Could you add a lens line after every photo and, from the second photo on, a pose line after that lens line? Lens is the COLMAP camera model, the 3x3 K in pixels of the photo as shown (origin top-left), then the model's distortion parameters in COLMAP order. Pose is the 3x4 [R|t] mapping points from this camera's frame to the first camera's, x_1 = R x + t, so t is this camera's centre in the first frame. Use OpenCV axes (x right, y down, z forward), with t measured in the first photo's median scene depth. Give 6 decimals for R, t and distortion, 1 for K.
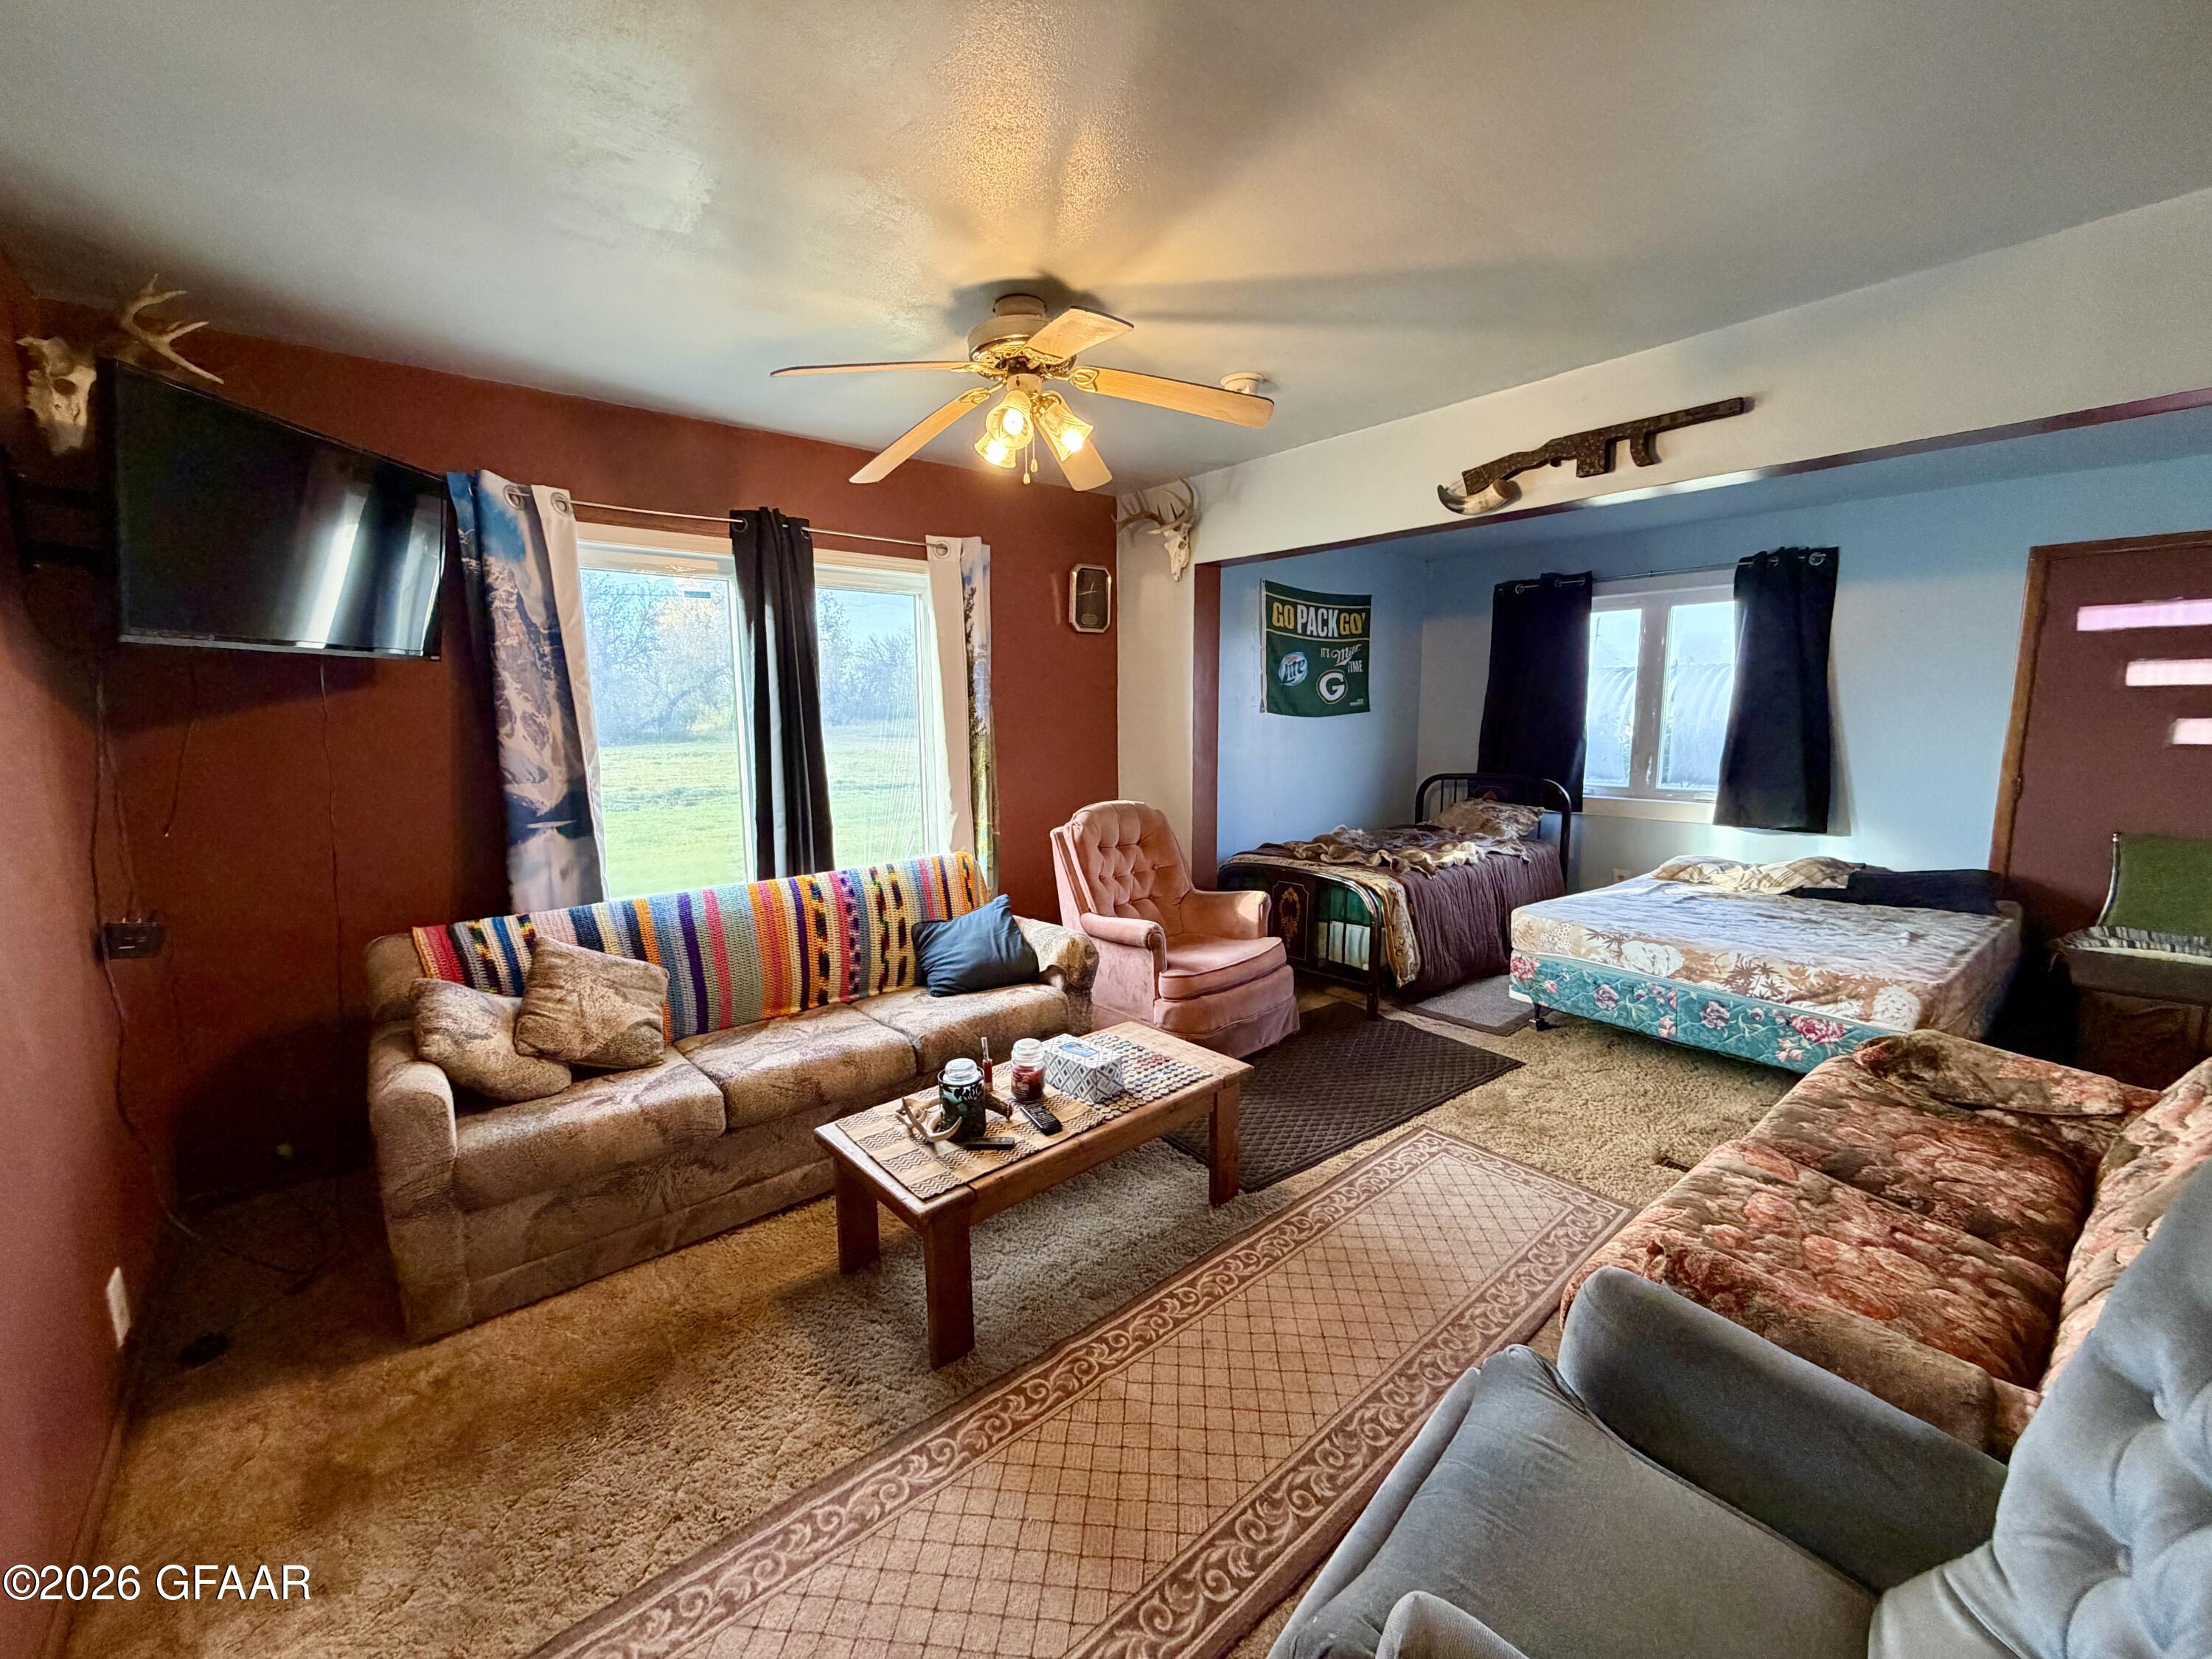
lens RADIAL K [[881.0, 0, 1106.7], [0, 881.0, 833.5], [0, 0, 1]] dist [-0.000146, 0.000061]
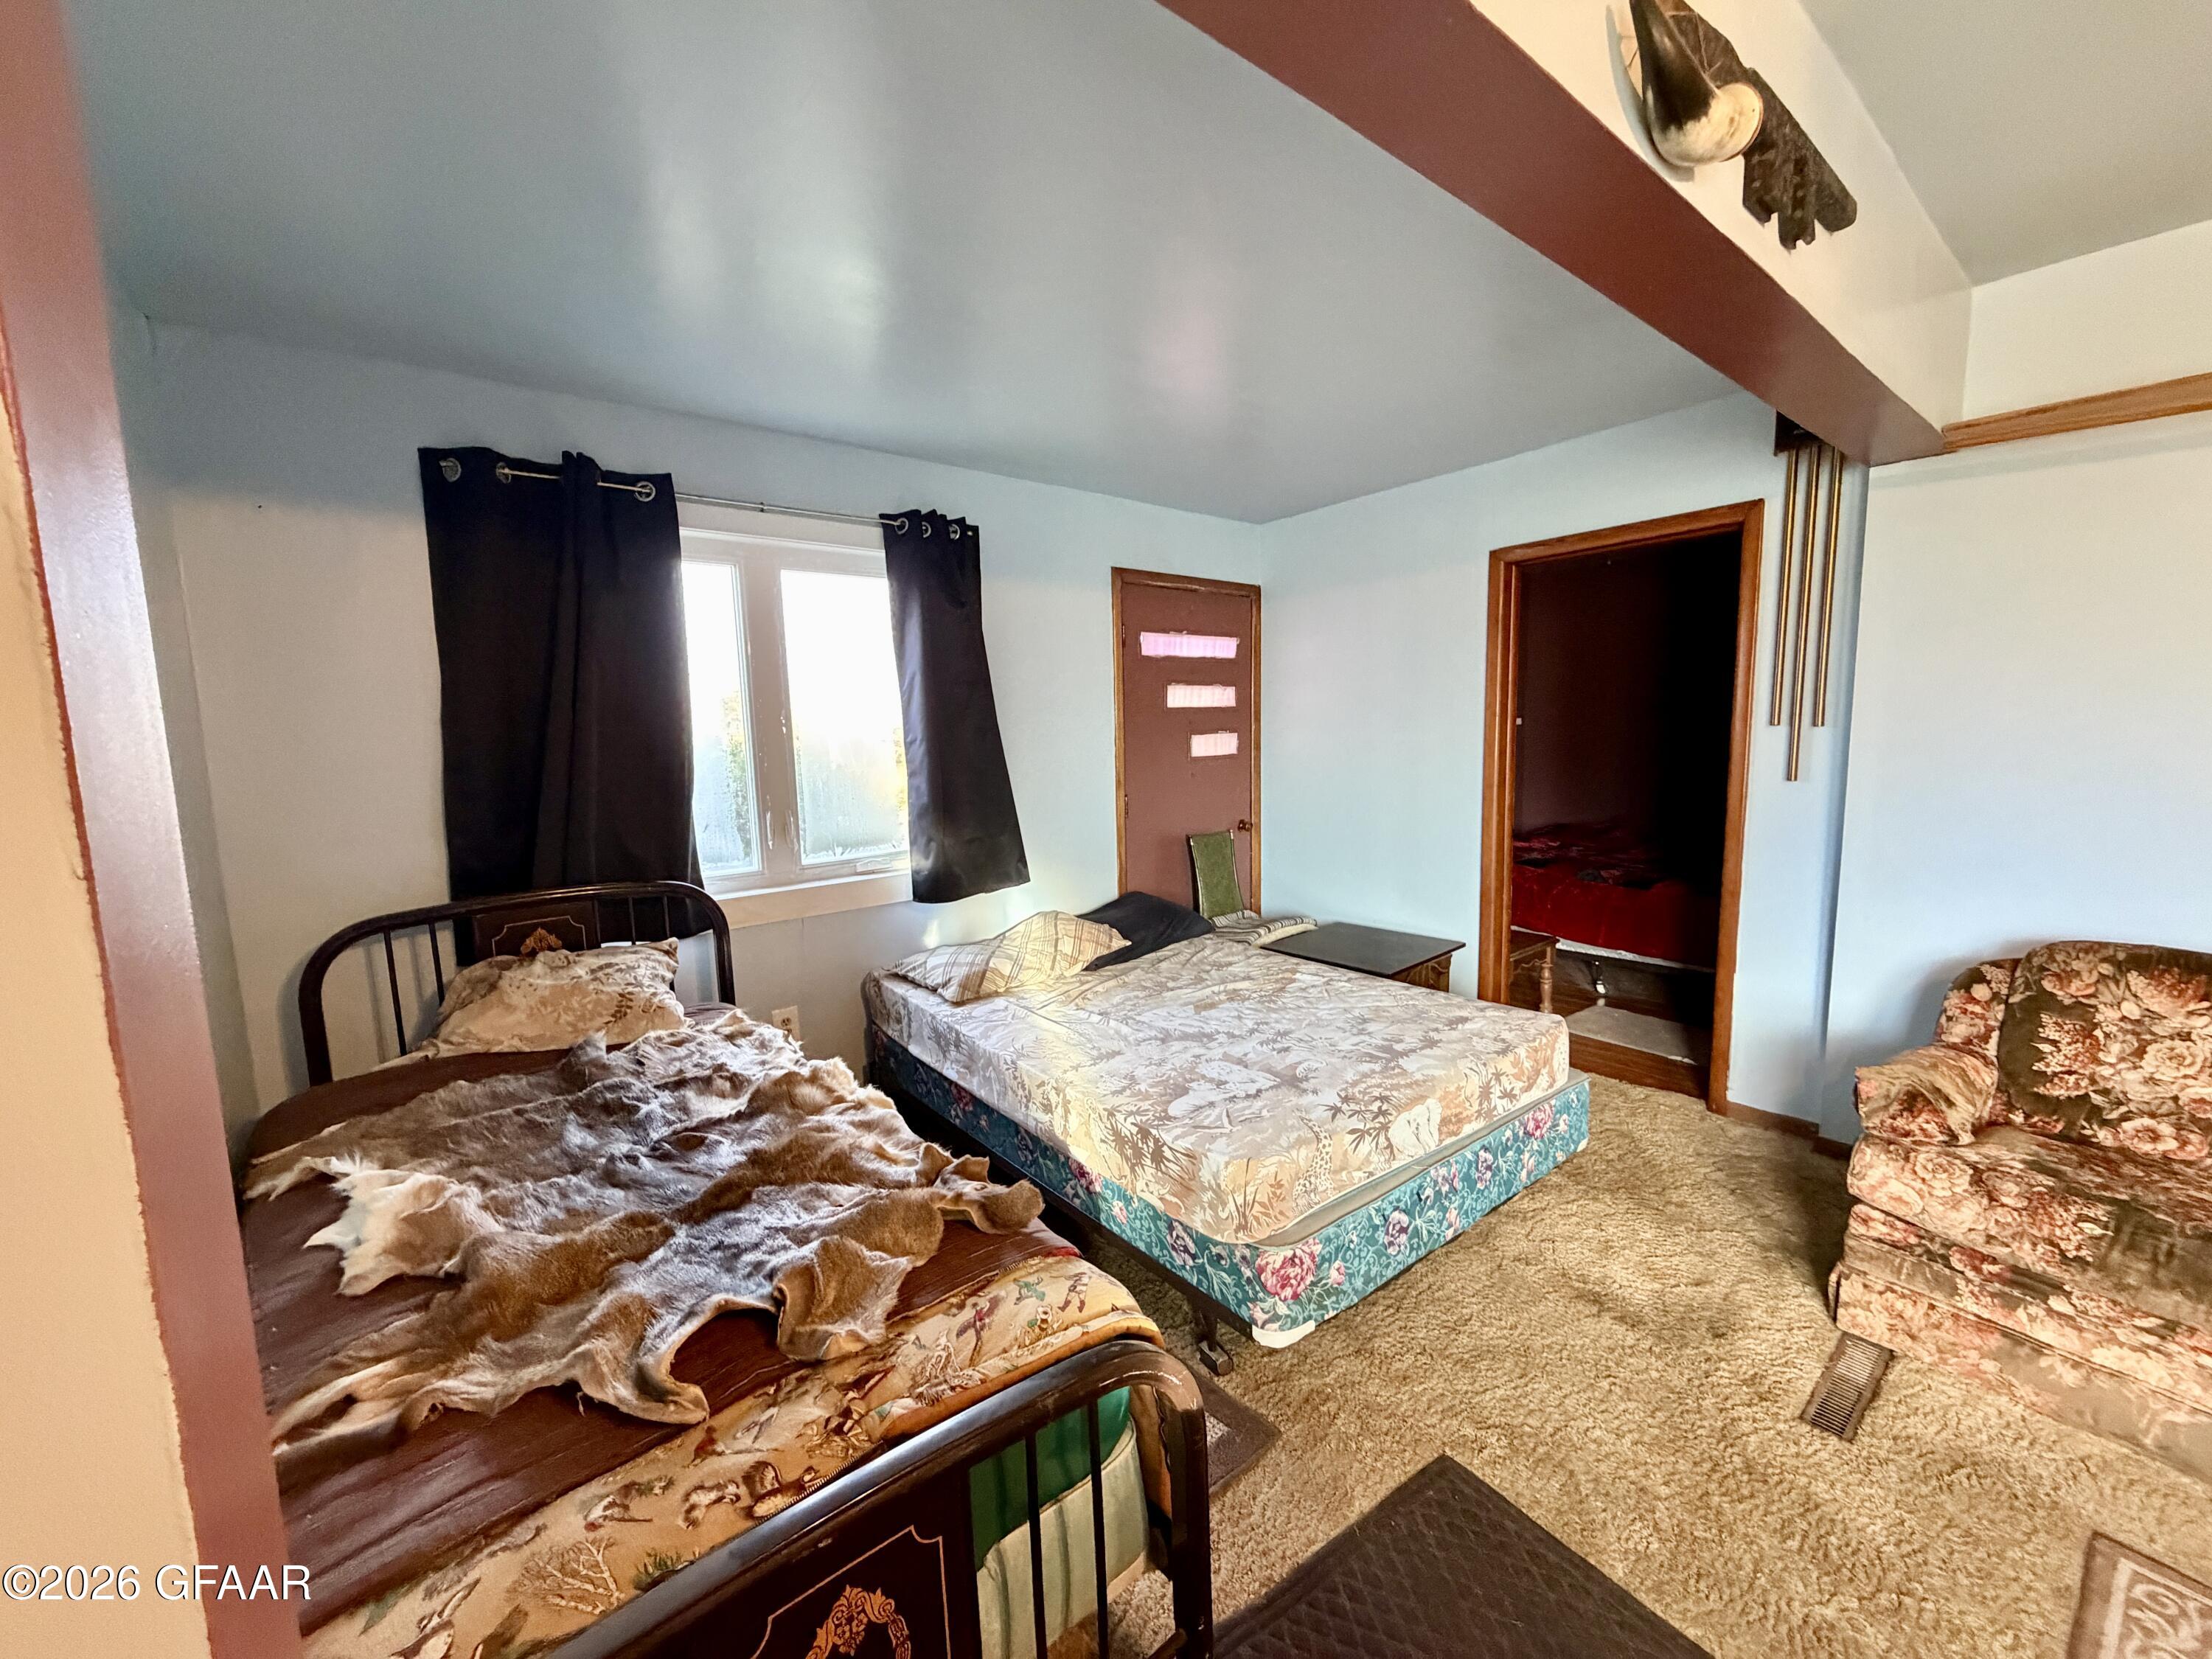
lens RADIAL K [[881.0, 0, 1102.4], [0, 881.0, 832.8], [0, 0, 1]] dist [-0.000146, 0.000061]
pose [[0.040555, -0.115437, 0.992487, 0.030963], [0.165171, 0.980413, 0.107283, -0.147914], [-0.985431, 0.159580, 0.058827, 1.062084]]
